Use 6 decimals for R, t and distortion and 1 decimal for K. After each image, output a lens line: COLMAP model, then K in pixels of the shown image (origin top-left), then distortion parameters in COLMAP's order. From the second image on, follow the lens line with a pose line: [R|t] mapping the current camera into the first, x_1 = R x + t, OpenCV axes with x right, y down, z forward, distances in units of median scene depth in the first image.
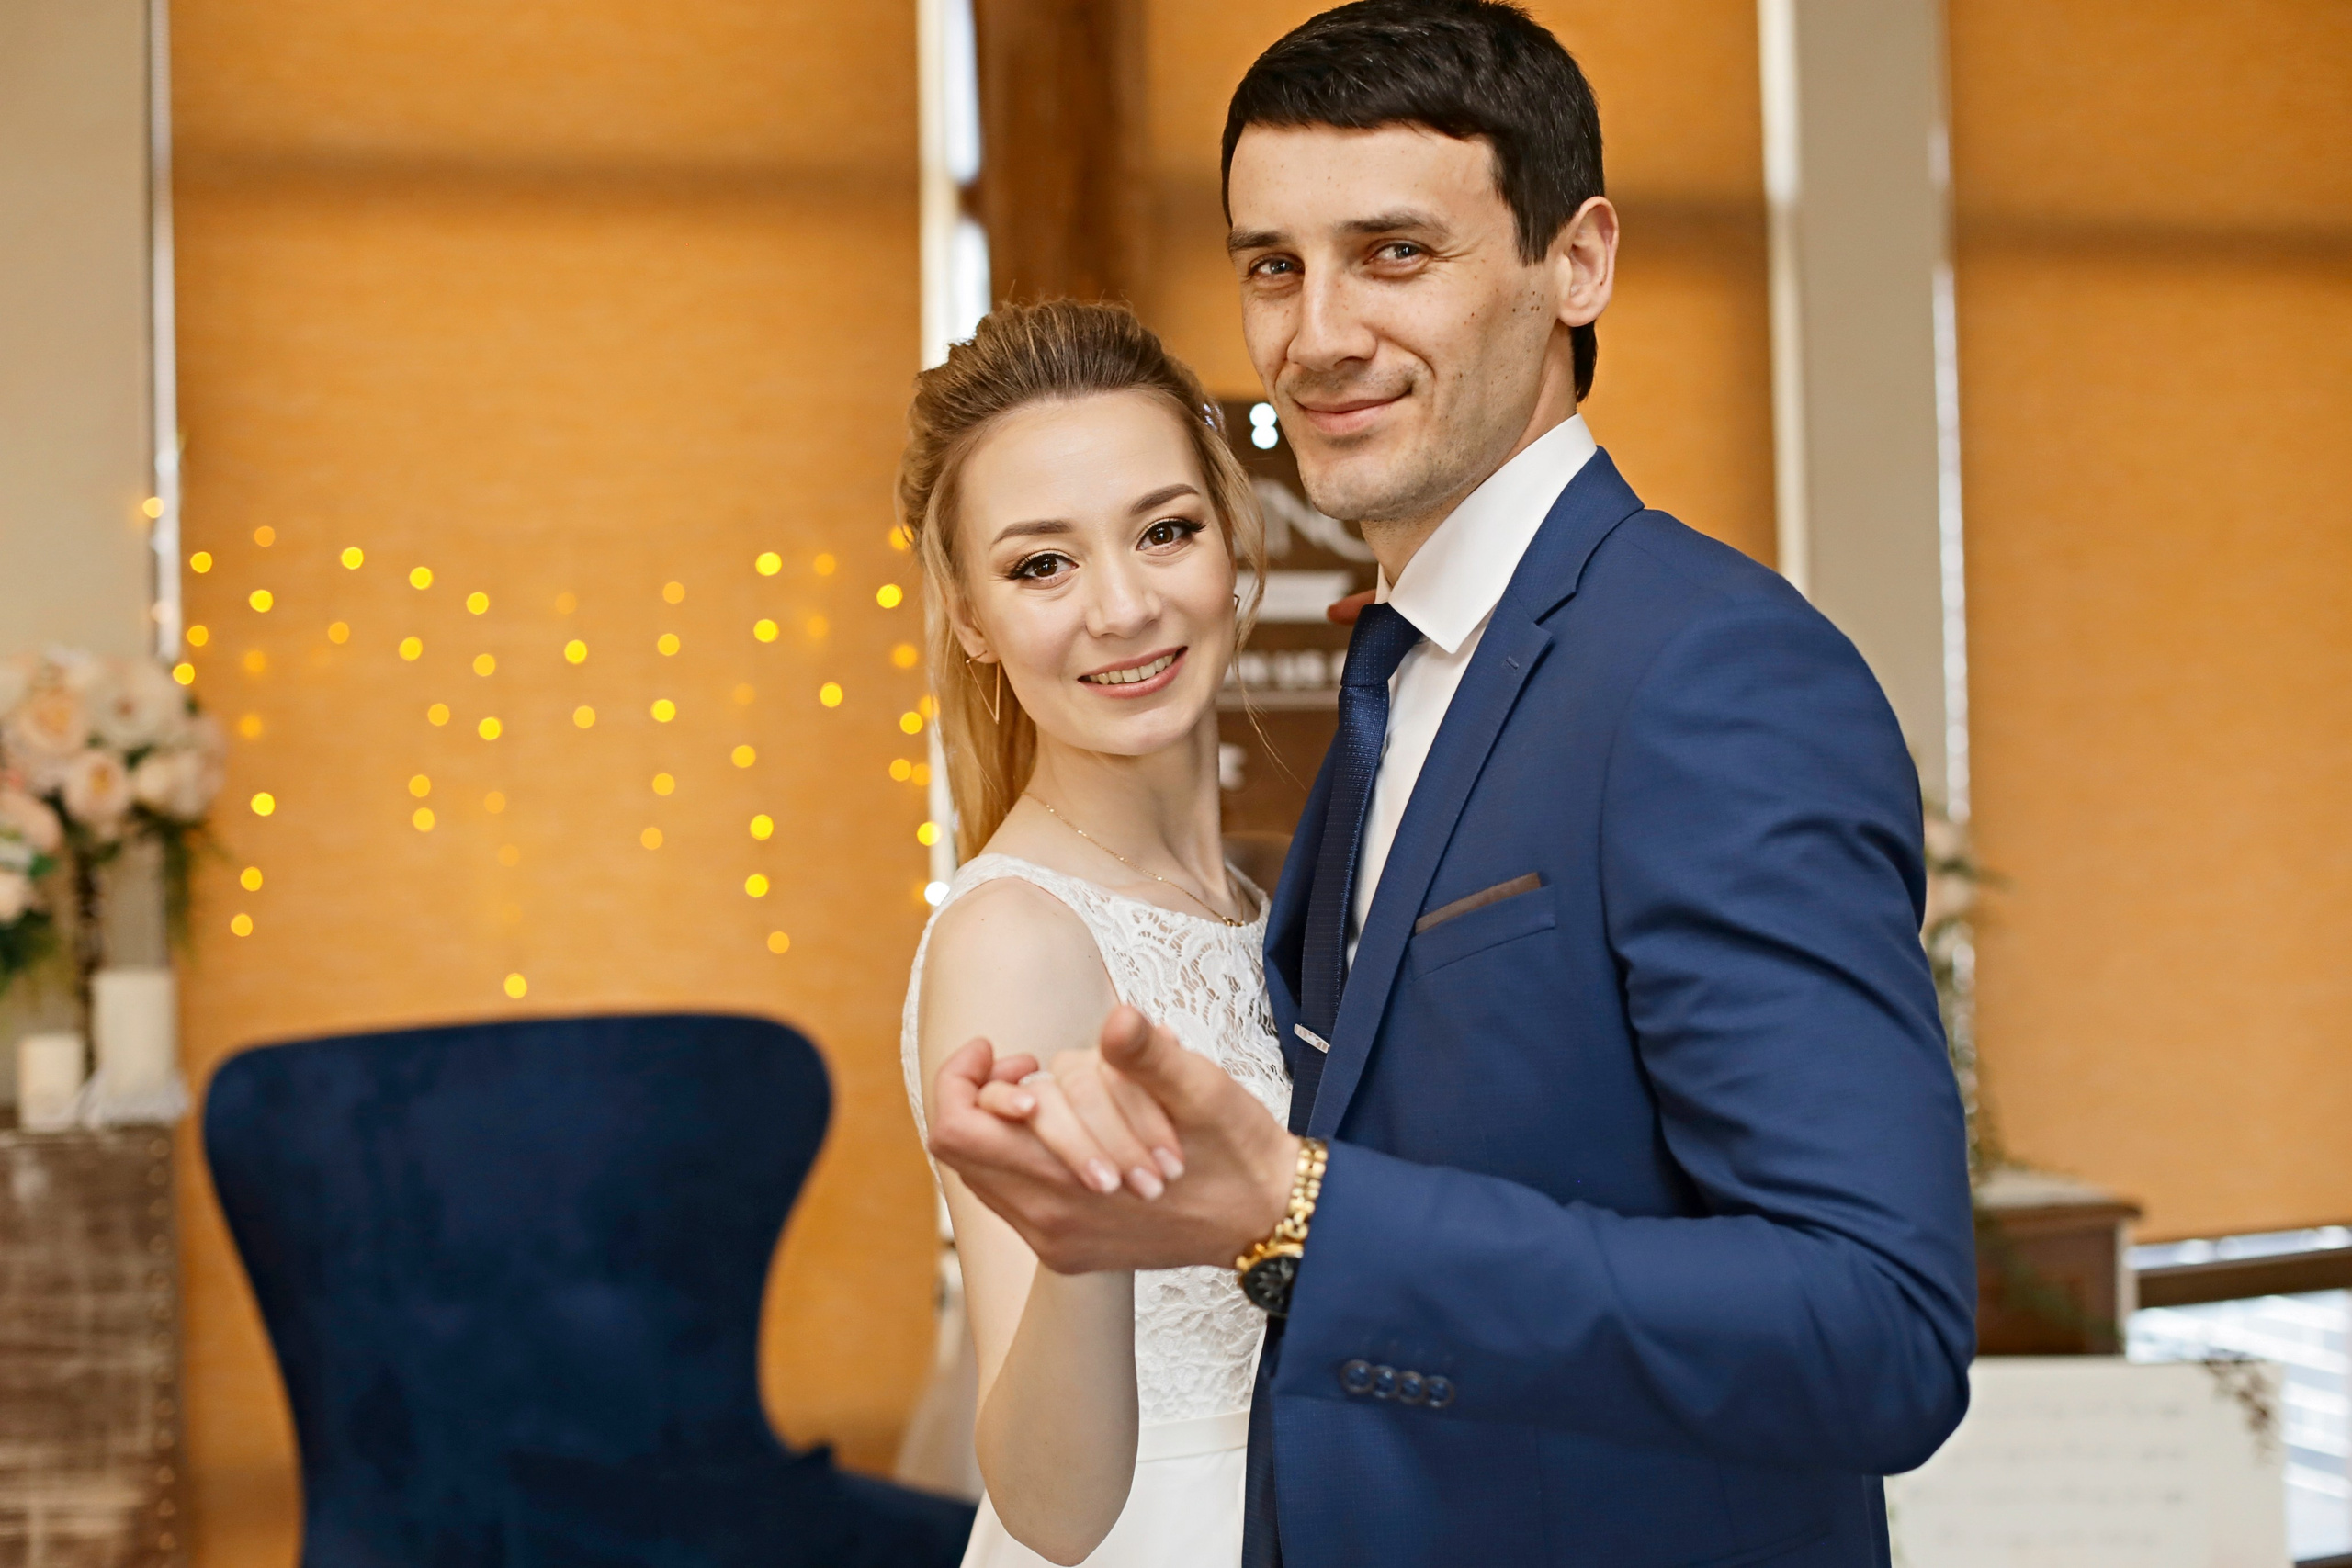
lens RADIAL K [[3485.4, 0, 1176.0], [0, 3485.4, 784.0], [0, 0, 1]] dist [-0.151085, 0.111922]
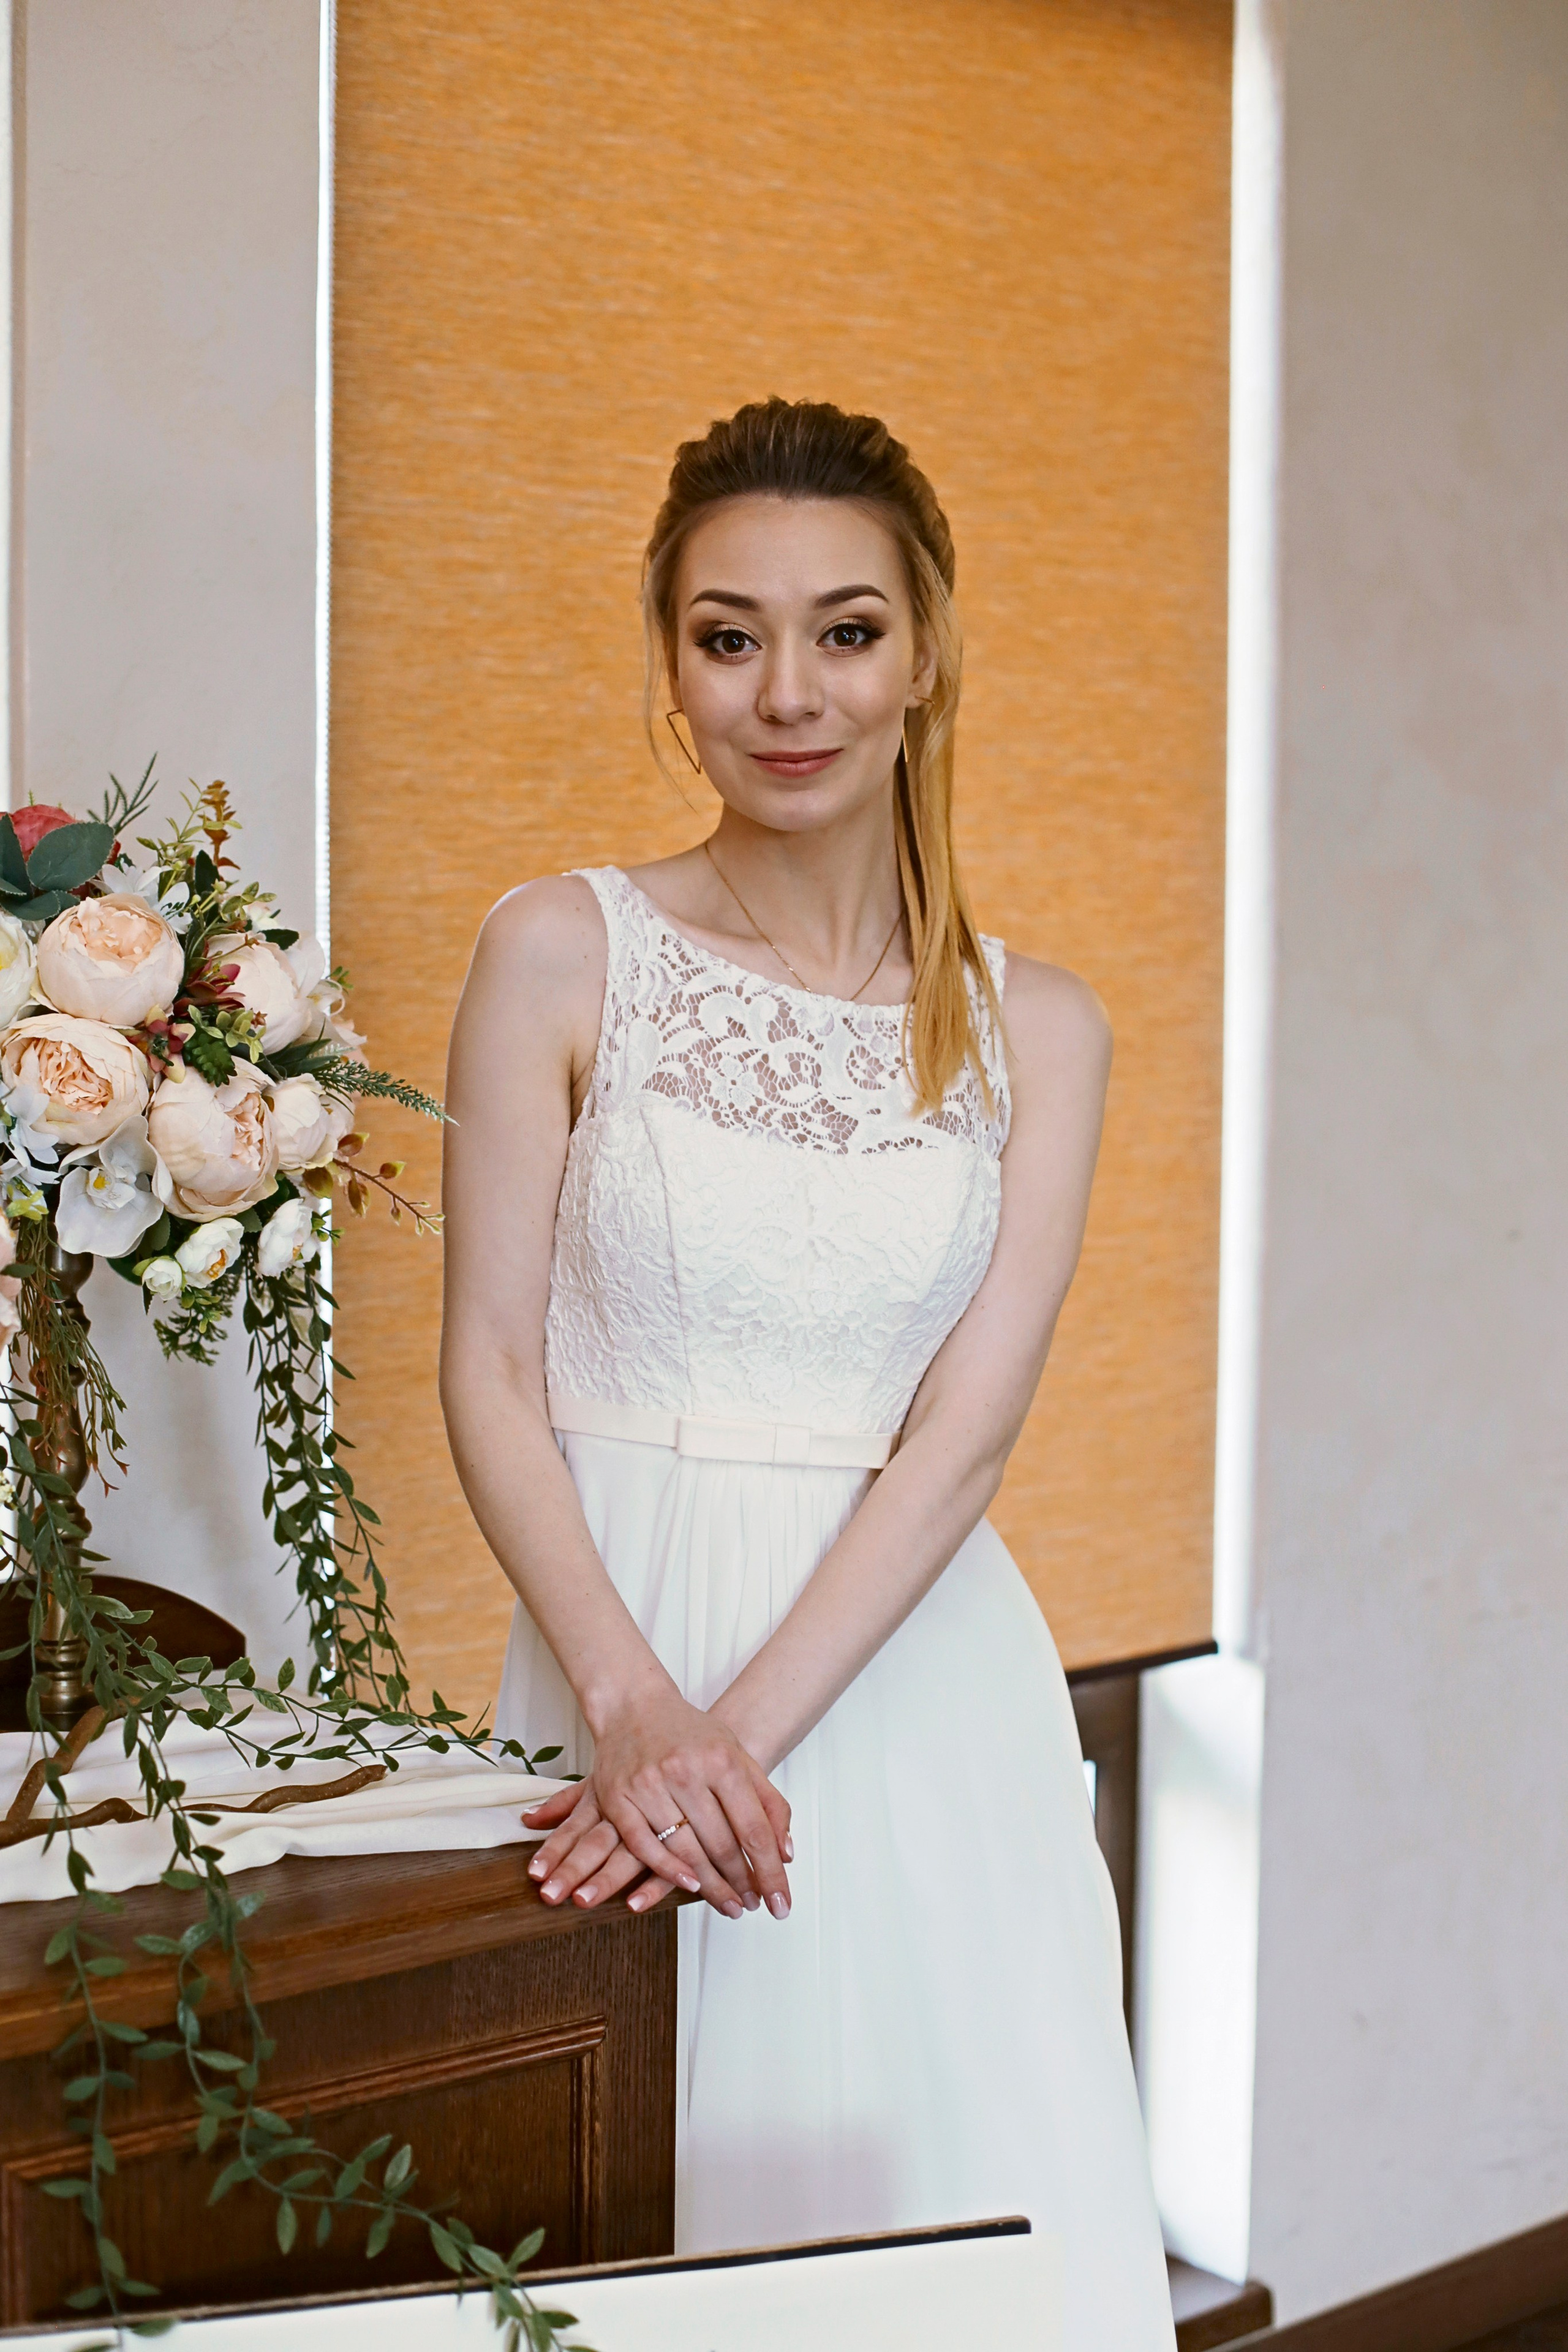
lens RADIAL K [[3485.7, 0, 784.0], [0, 3485.7, 1176.0], [0, 0, 1]] dist [-0.151085, 0.111922]
pose [[0.938931, 0.004117, 0.344082, 0.155409], [-0.030307, 0.997032, 0.070772, 0.006535], [-0.342770, -0.076879, 0.936269, 0.674263]]
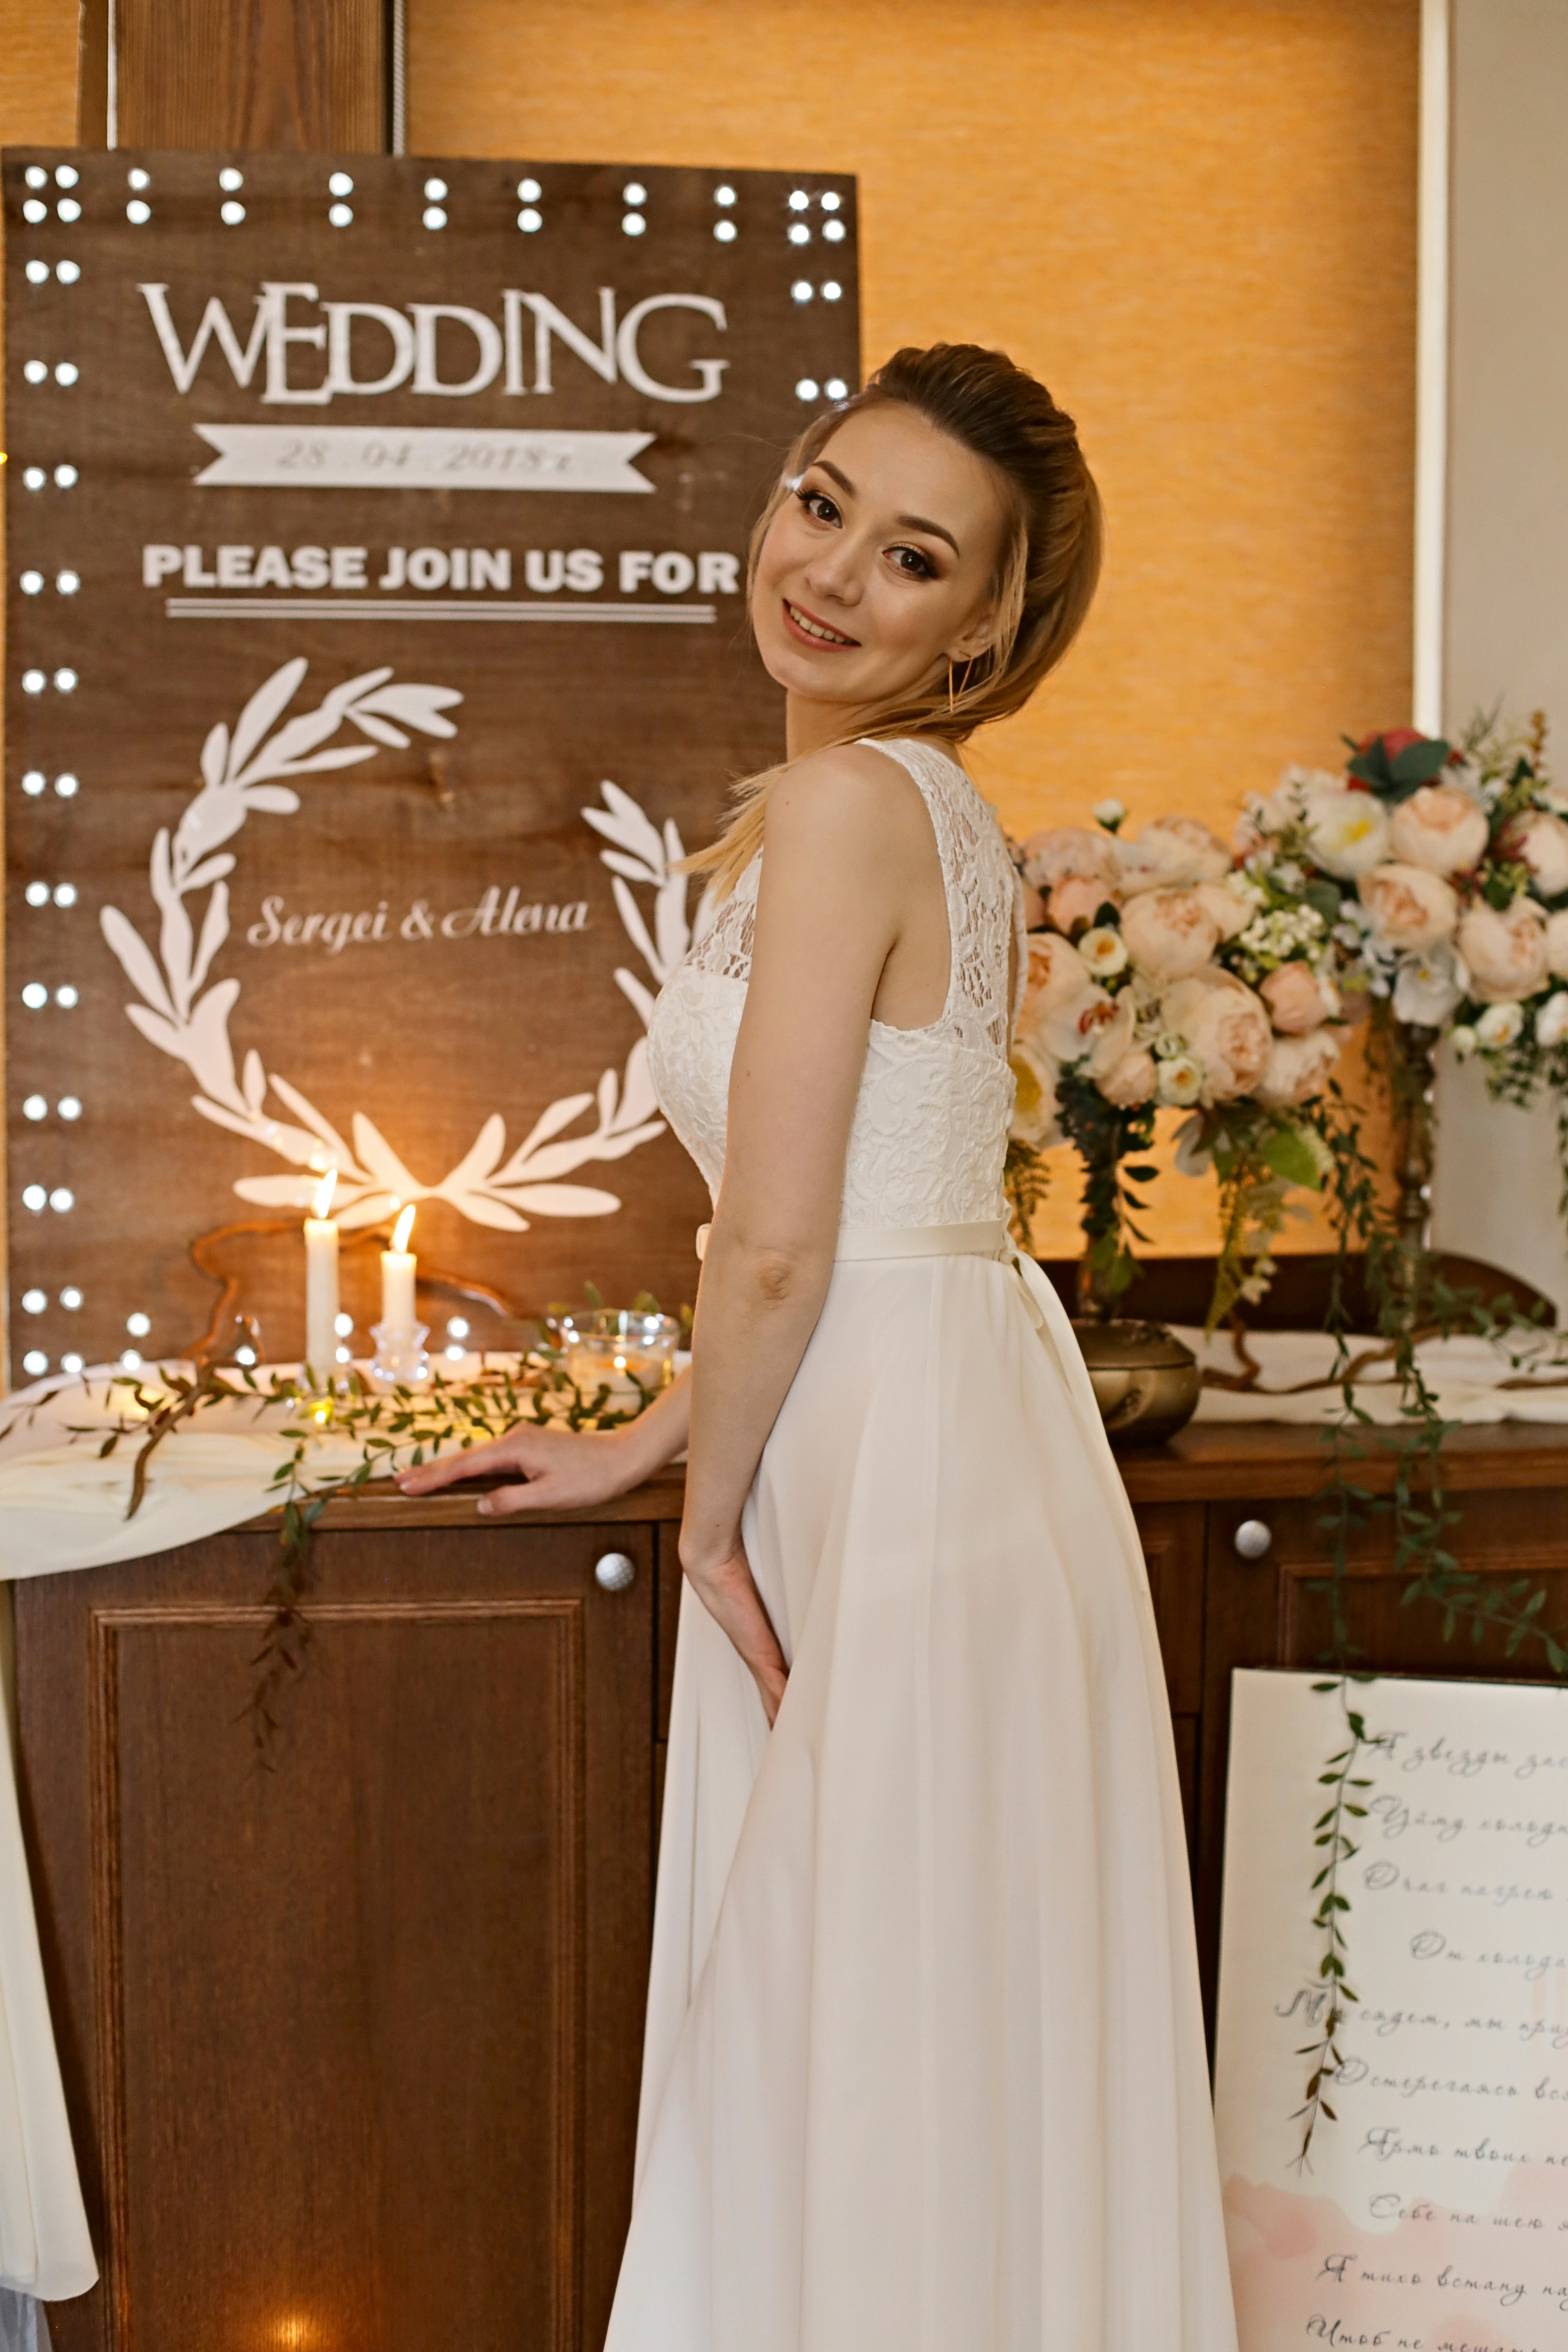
lens RADIAL K [[3454.7, 0, 784.0], [0, 3454.7, 1176.0], [0, 0, 1]] dist [-0.159921, 0.189994]
pose [[0.984767, 0.046592, -0.167521, 0.225414], [-0.027305, 0.992915, 0.115647, 0.006104], [0.171722, -0.109311, 0.979062, 0.405399]]
